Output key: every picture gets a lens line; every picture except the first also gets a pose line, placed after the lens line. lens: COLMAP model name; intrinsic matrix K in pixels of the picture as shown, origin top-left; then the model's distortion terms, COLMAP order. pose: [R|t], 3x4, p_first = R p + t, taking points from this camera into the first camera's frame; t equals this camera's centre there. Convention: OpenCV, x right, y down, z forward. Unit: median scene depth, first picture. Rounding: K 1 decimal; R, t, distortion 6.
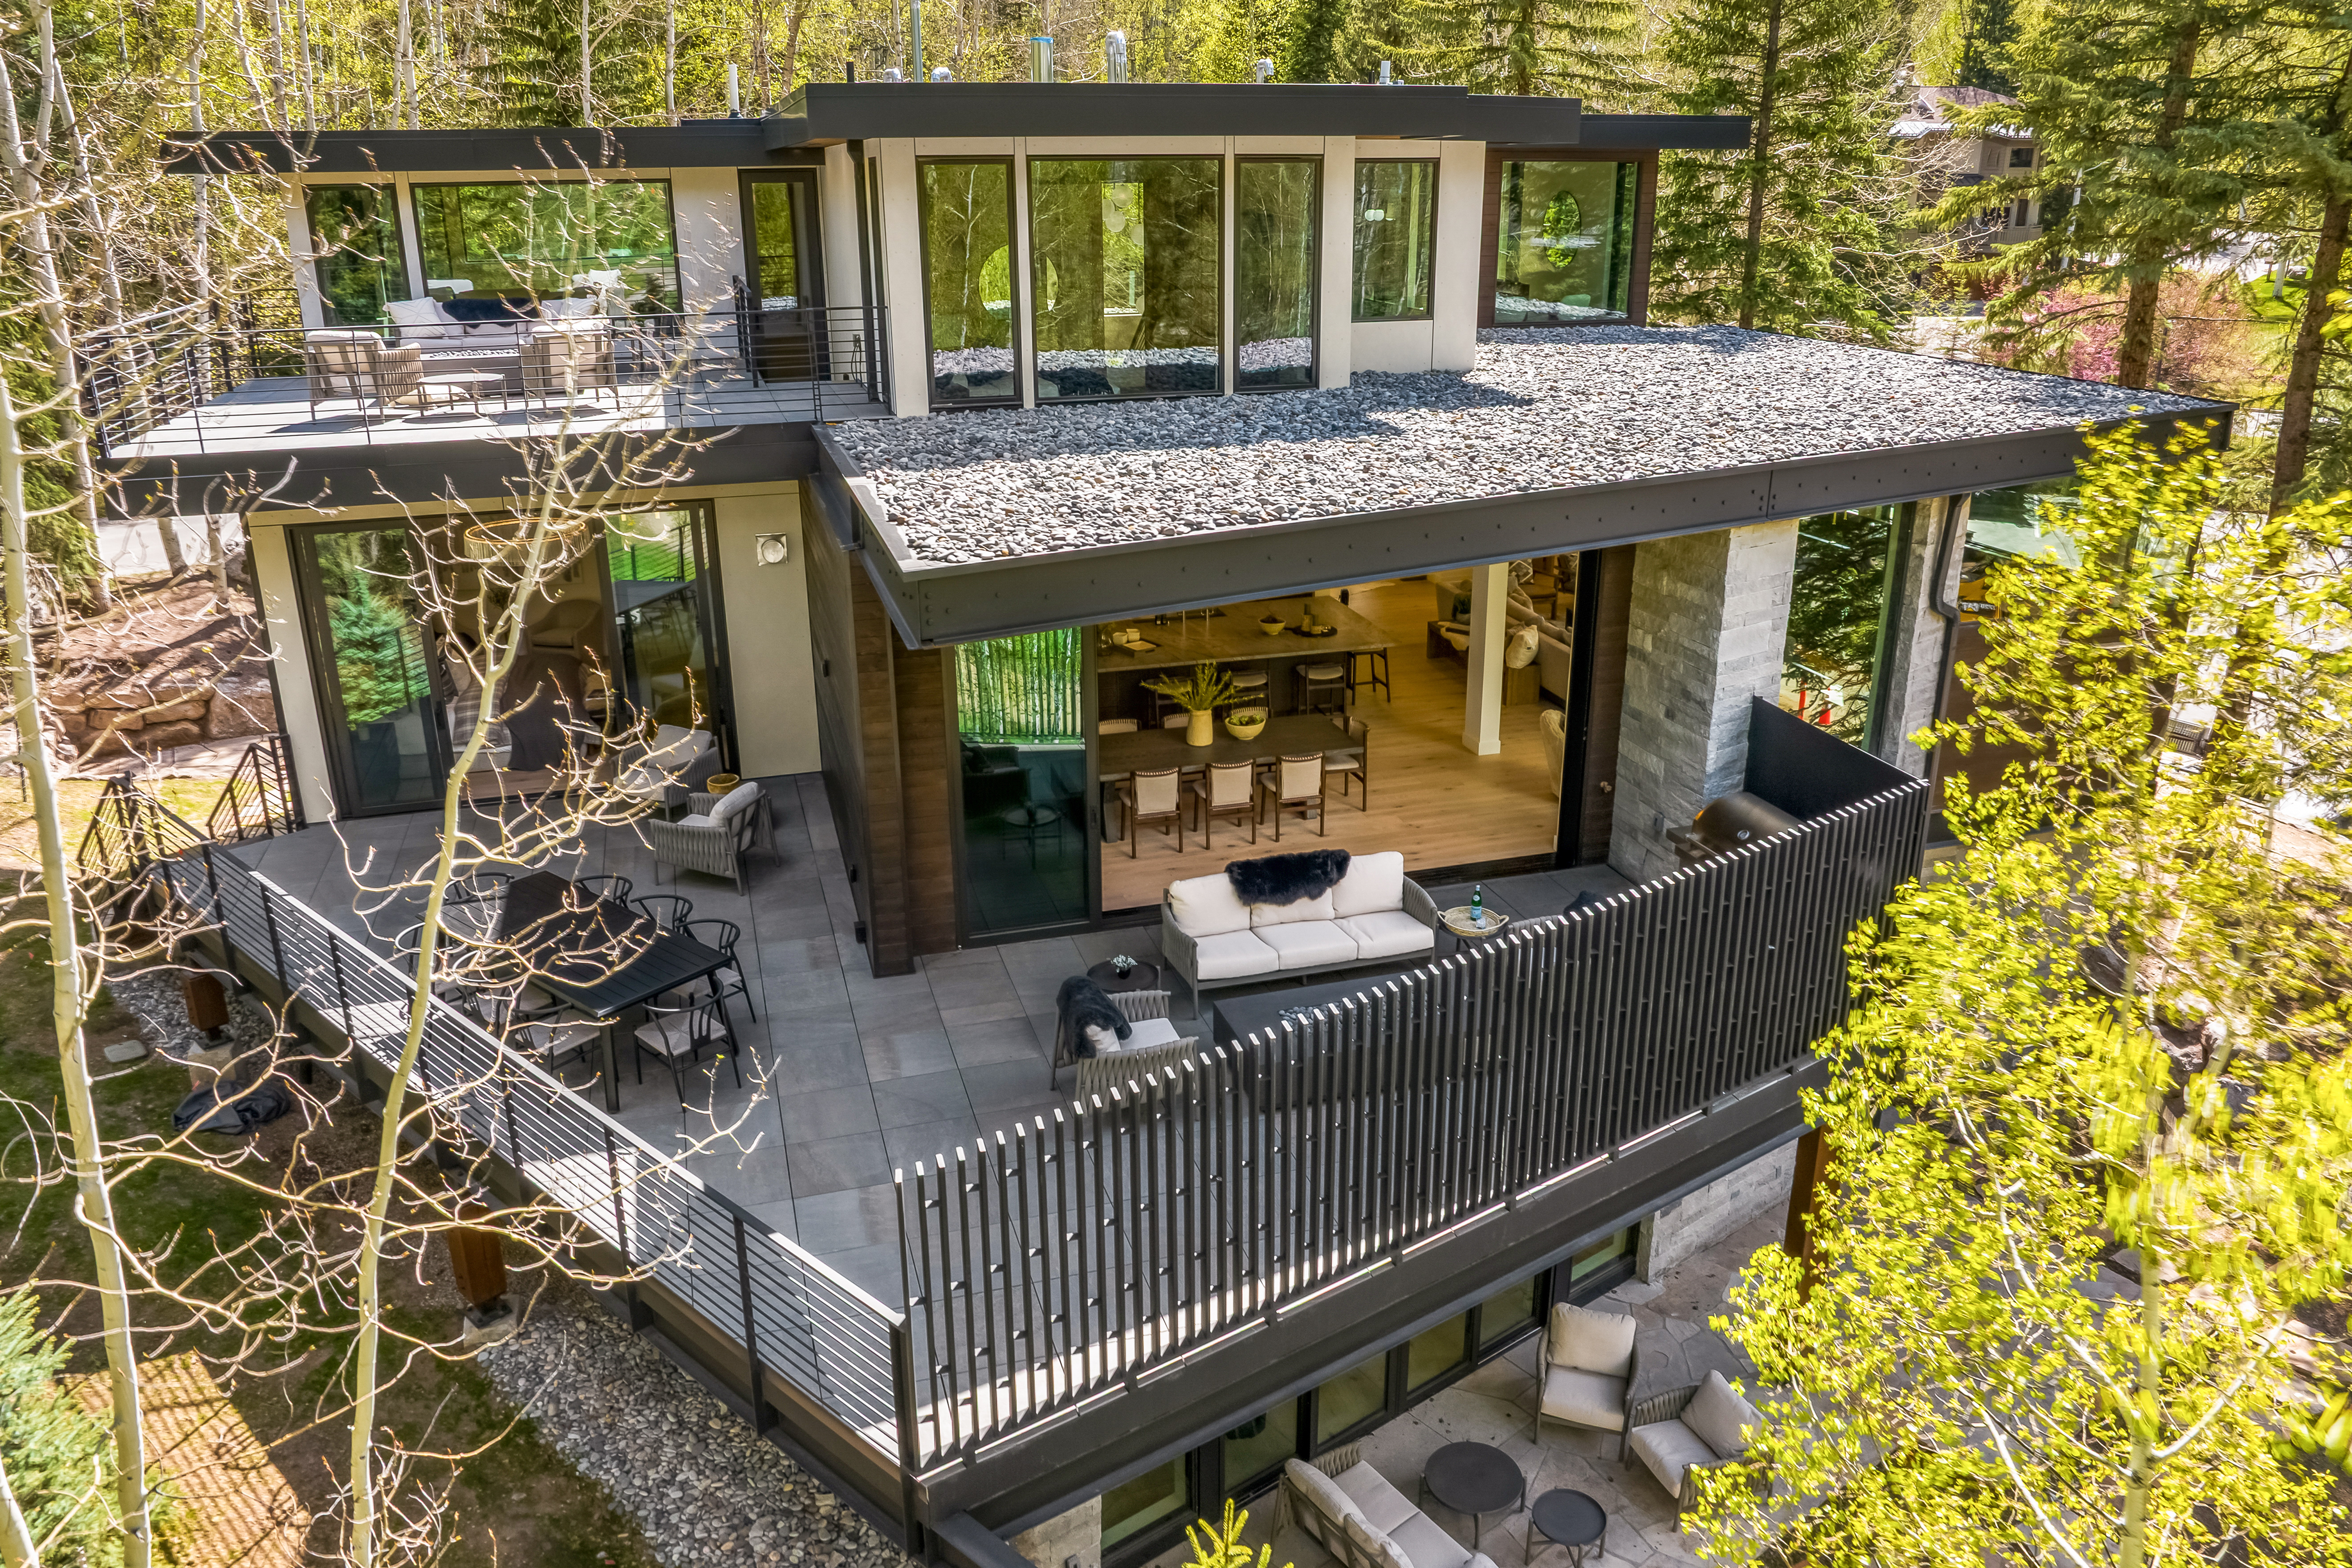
lens RADIAL K [[1481.8, 0, 1174.0], [0, 1481.8, 701.5], [0, 0, 1]] dist [0.000230, -0.000014]
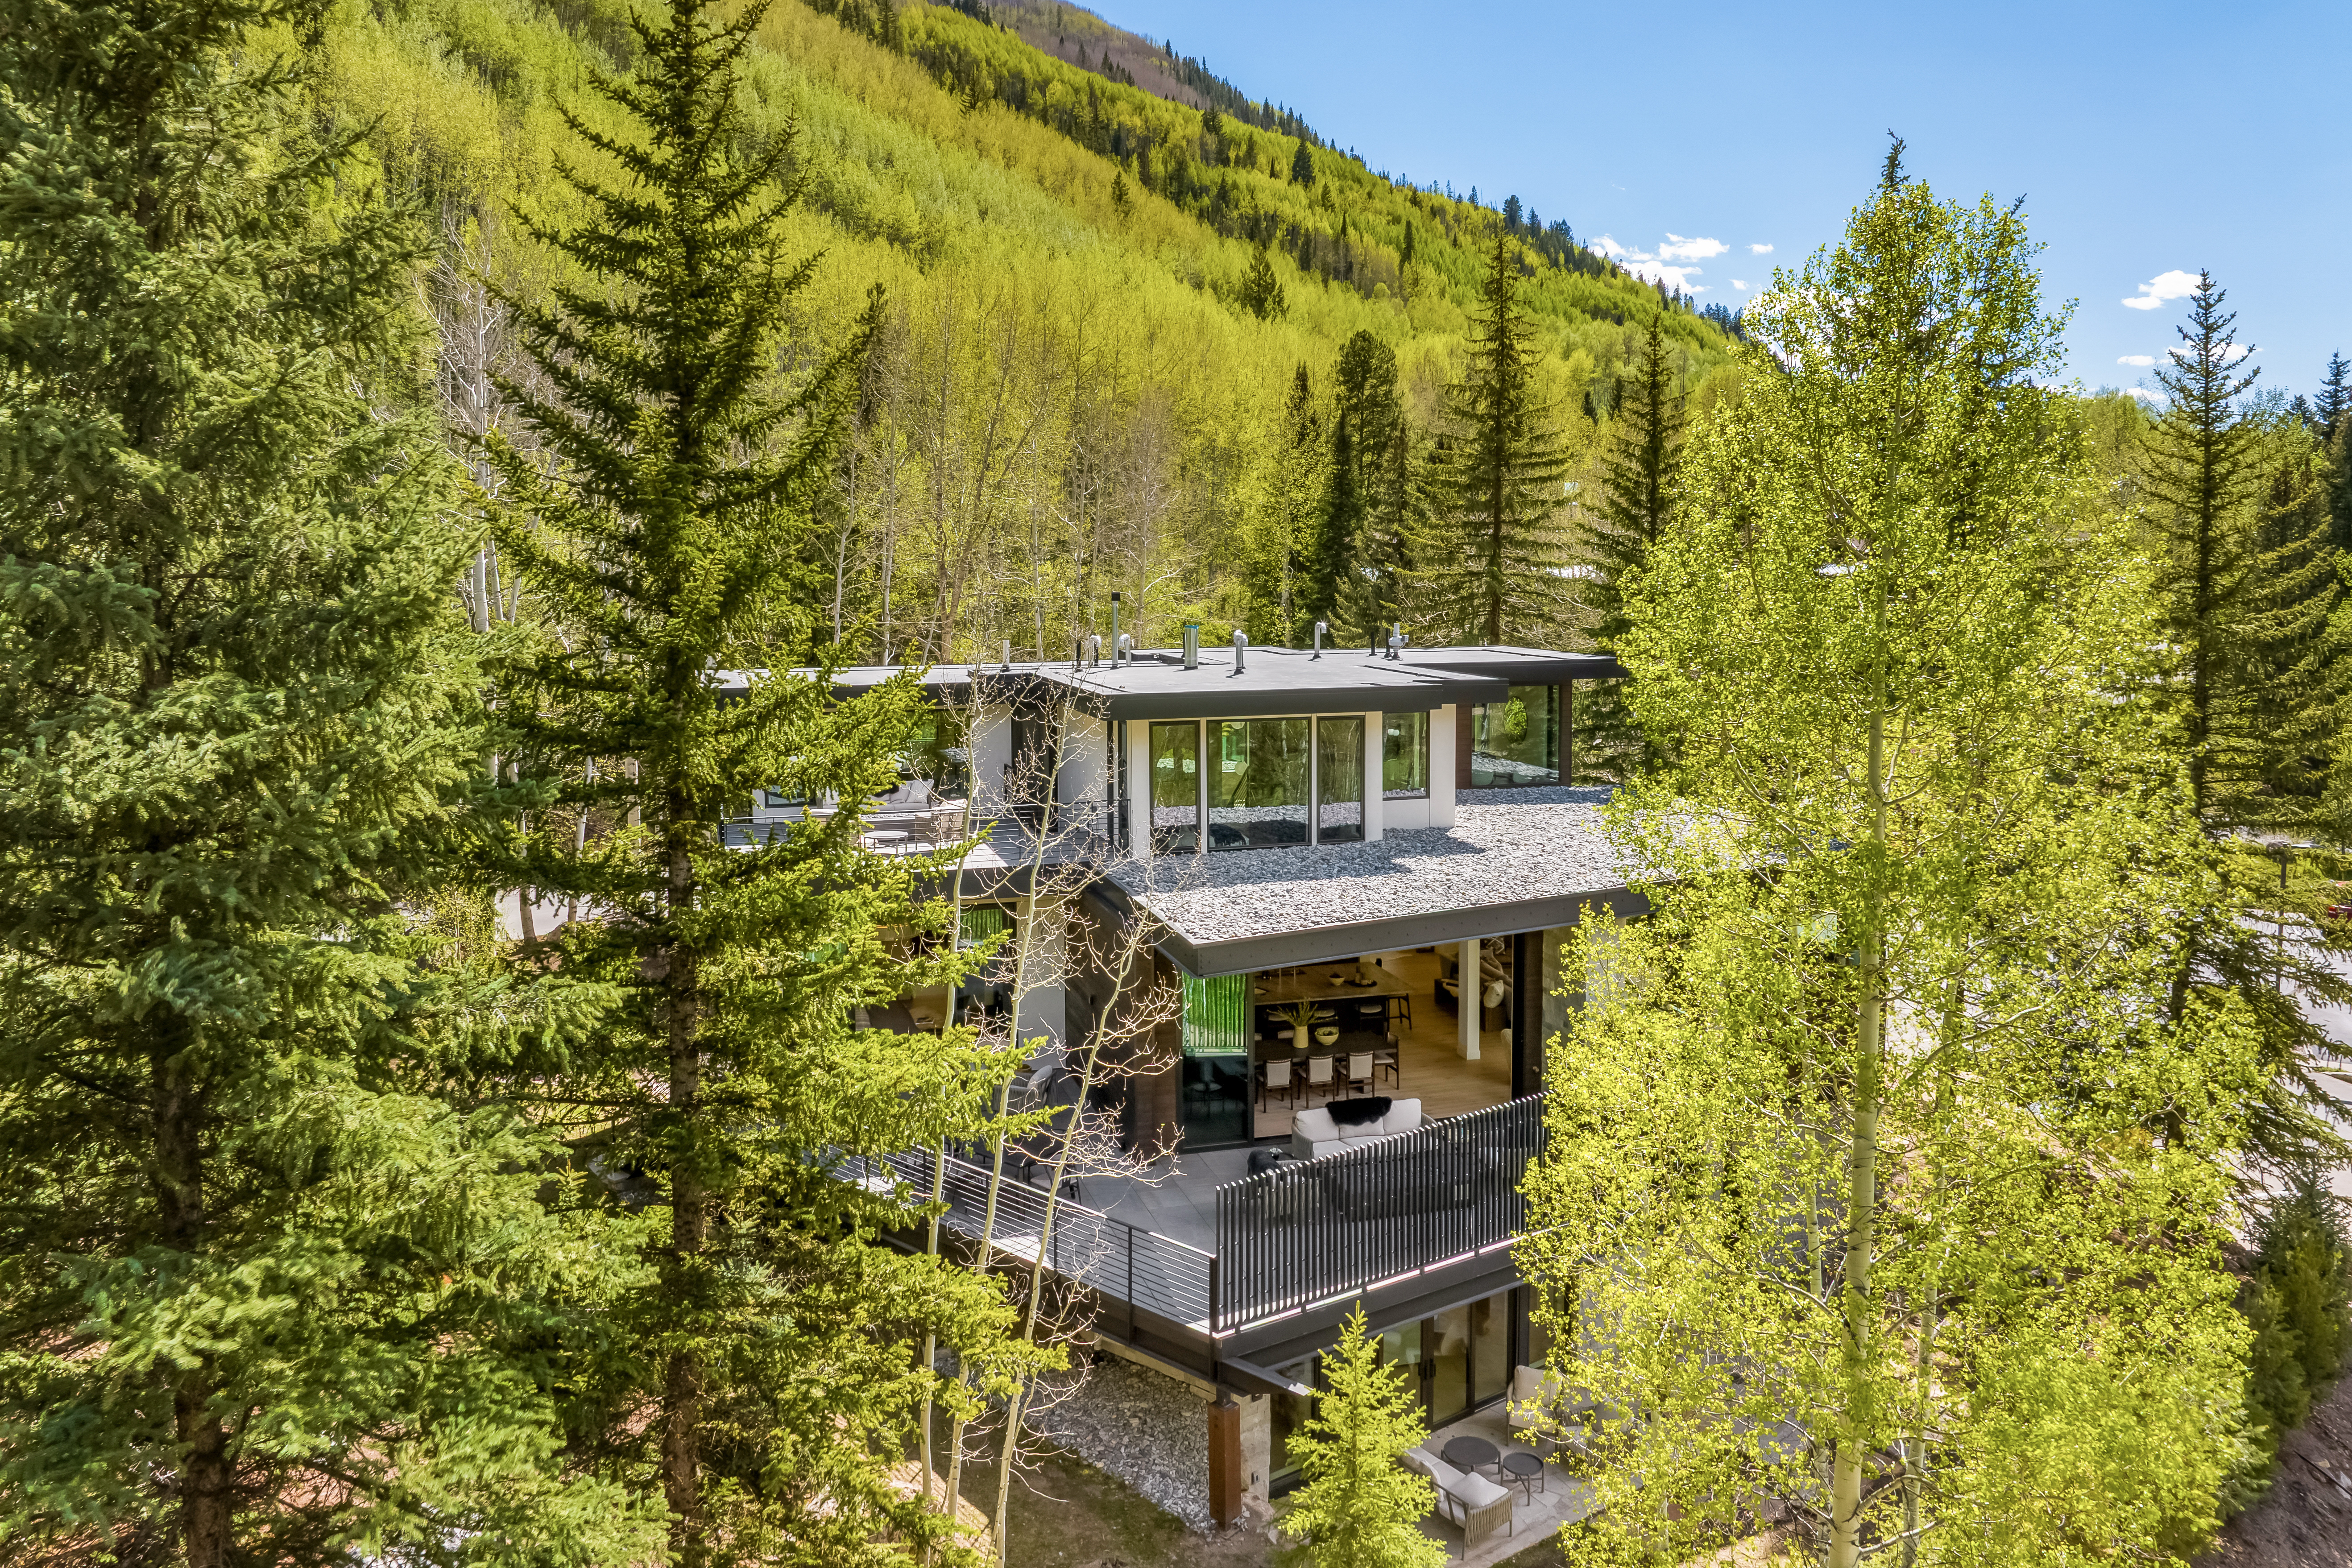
lens RADIAL K [[1481.7, 0, 1174.0], [0, 1481.7, 701.5], [0, 0, 1]] dist [0.000230, -0.000014]
pose [[0.999907, 0.004106, -0.012995, -0.109110], [-0.007196, 0.968829, -0.247627, 0.068040], [0.011573, 0.247697, 0.968768, -0.764788]]
